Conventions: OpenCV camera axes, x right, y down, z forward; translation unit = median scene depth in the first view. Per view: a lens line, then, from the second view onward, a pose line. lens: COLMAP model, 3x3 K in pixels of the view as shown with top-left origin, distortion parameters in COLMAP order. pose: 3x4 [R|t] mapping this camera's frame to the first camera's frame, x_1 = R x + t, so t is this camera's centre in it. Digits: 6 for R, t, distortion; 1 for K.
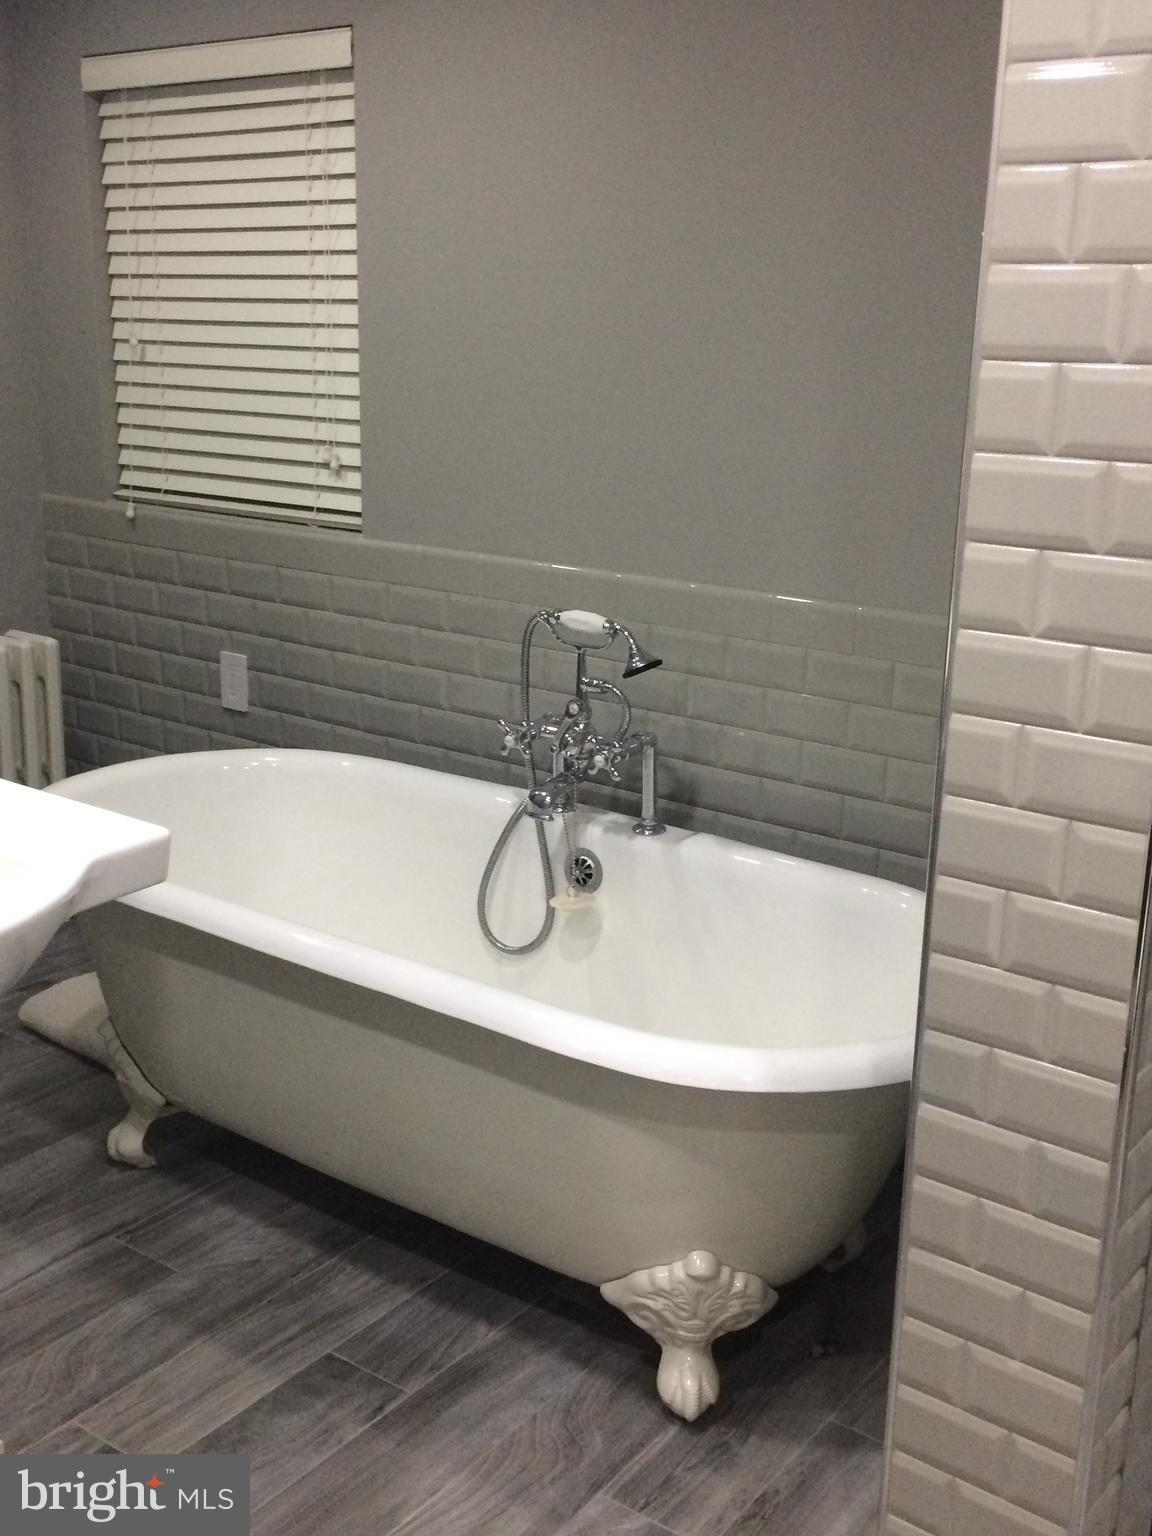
lens RADIAL K [[1624.0, 0, 577.0], [0, 1624.0, 766.4], [0, 0, 1]] dist [0.056033, 0.000000]
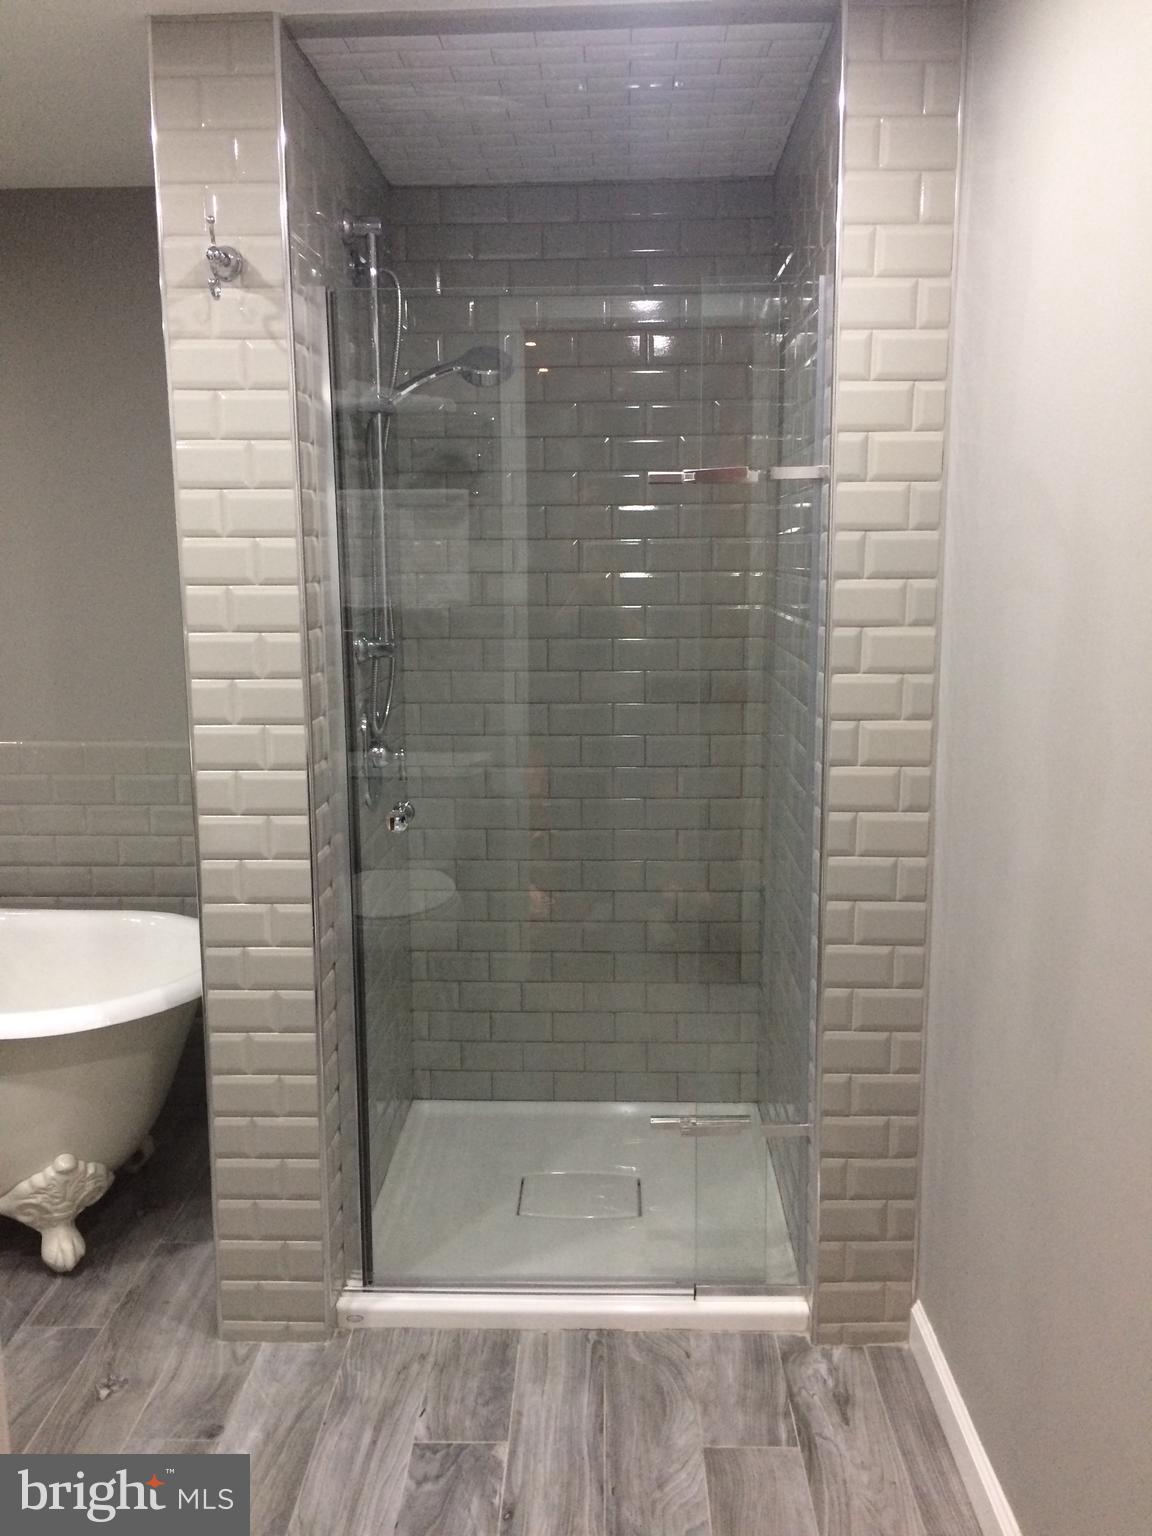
lens RADIAL K [[1301.4, 0, 576.4], [0, 1301.4, 767.7], [0, 0, 1]] dist [0.043354, -0.060728]
pose [[0.813725, -0.117975, 0.569152, -0.191548], [0.172887, 0.983993, -0.043215, 0.074487], [-0.554944, 0.133564, 0.821096, -0.335351]]
